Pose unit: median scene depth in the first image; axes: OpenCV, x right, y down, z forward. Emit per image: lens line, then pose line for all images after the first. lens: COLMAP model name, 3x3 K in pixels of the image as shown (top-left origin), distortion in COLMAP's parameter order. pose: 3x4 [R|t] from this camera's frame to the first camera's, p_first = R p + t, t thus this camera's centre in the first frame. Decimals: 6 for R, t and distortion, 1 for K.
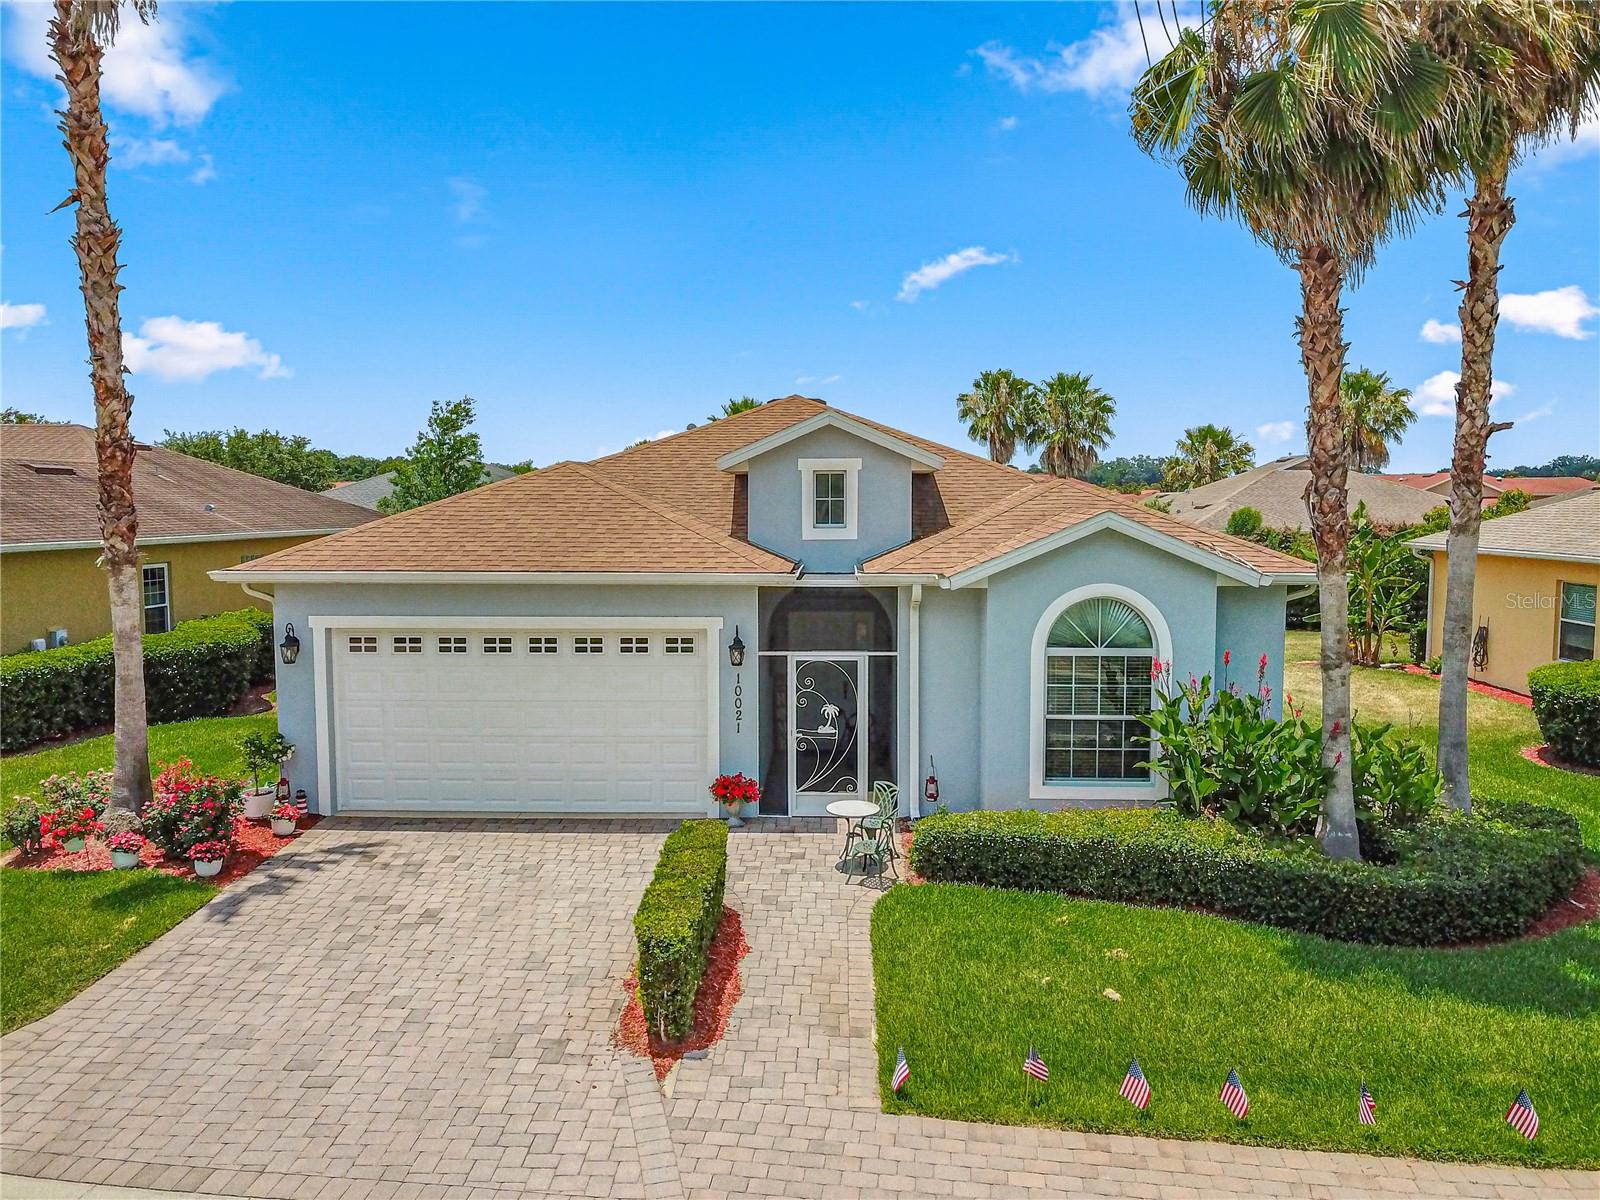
lens RADIAL K [[1183.5, 0, 800.5], [0, 1183.5, 597.4], [0, 0, 1]] dist [0.024764, 0.009688]
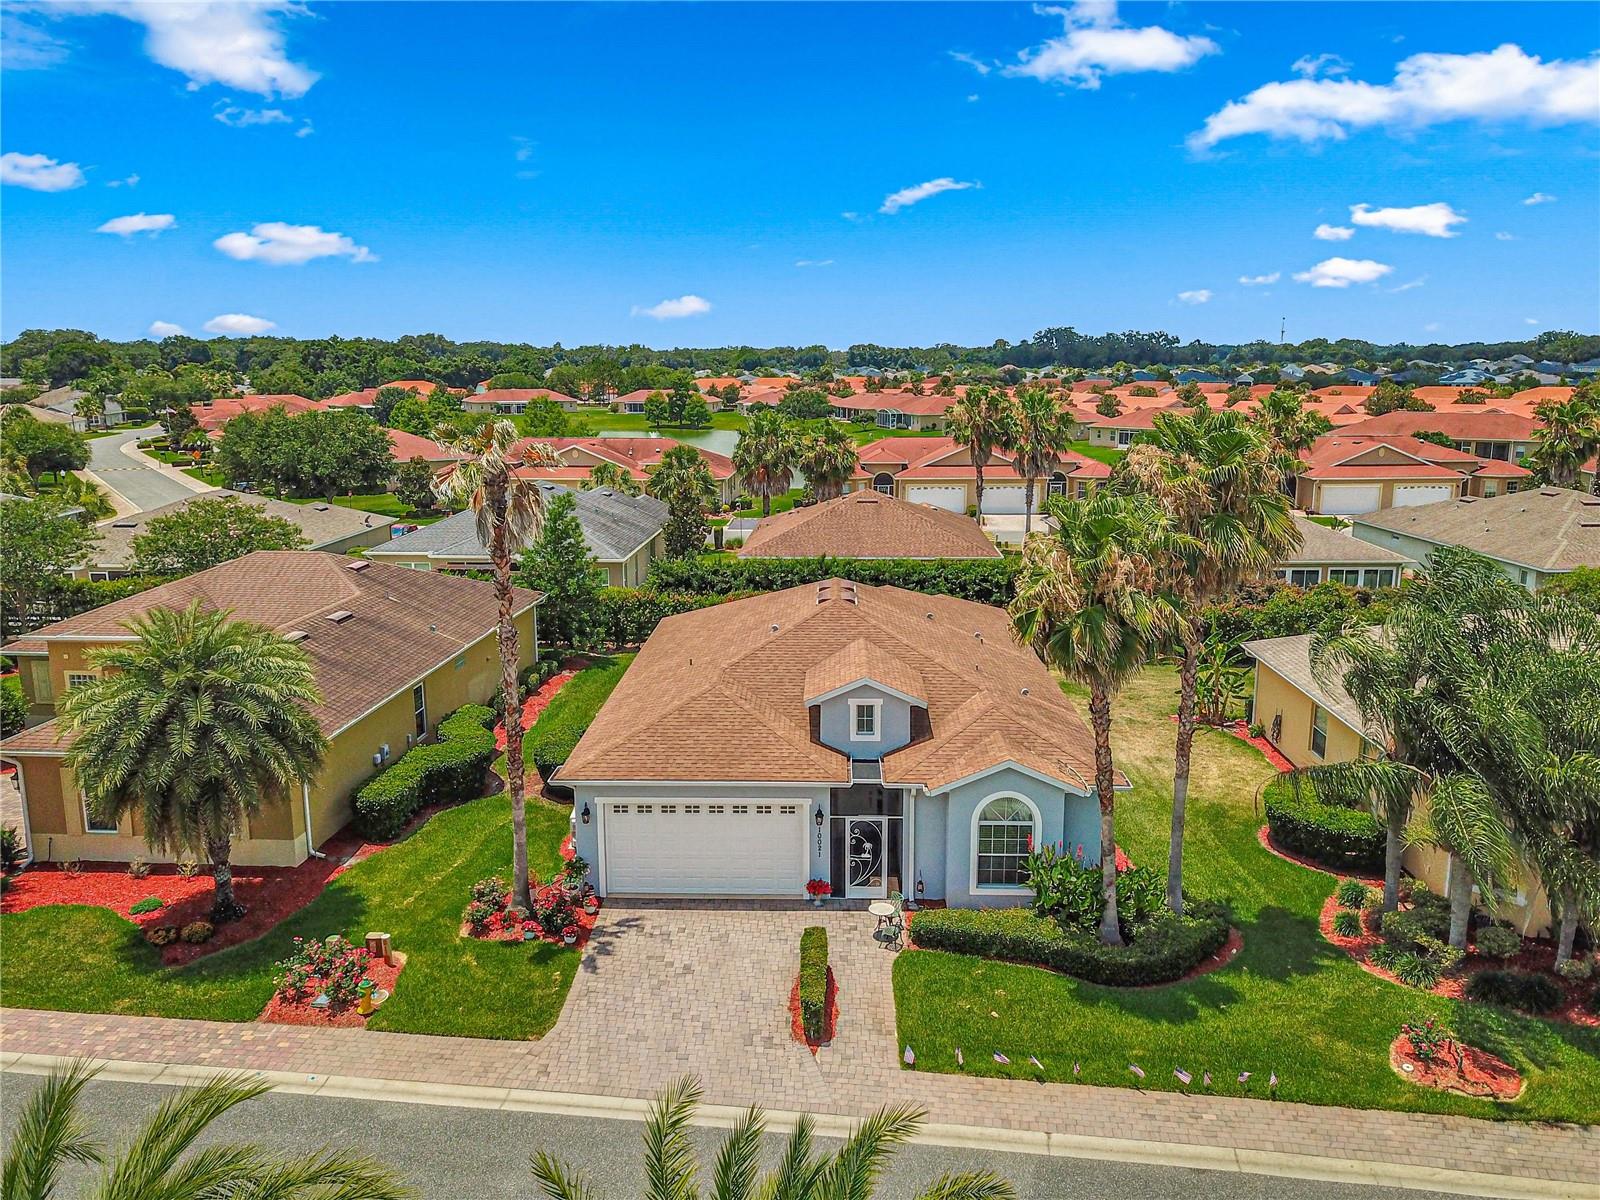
lens RADIAL K [[1183.5, 0, 800.2], [0, 1183.5, 602.9], [0, 0, 1]] dist [0.024764, 0.009688]
pose [[0.999948, -0.004044, 0.009345, -0.111250], [0.002927, 0.993177, 0.116576, -0.575144], [-0.009753, -0.116542, 0.993138, -0.954213]]
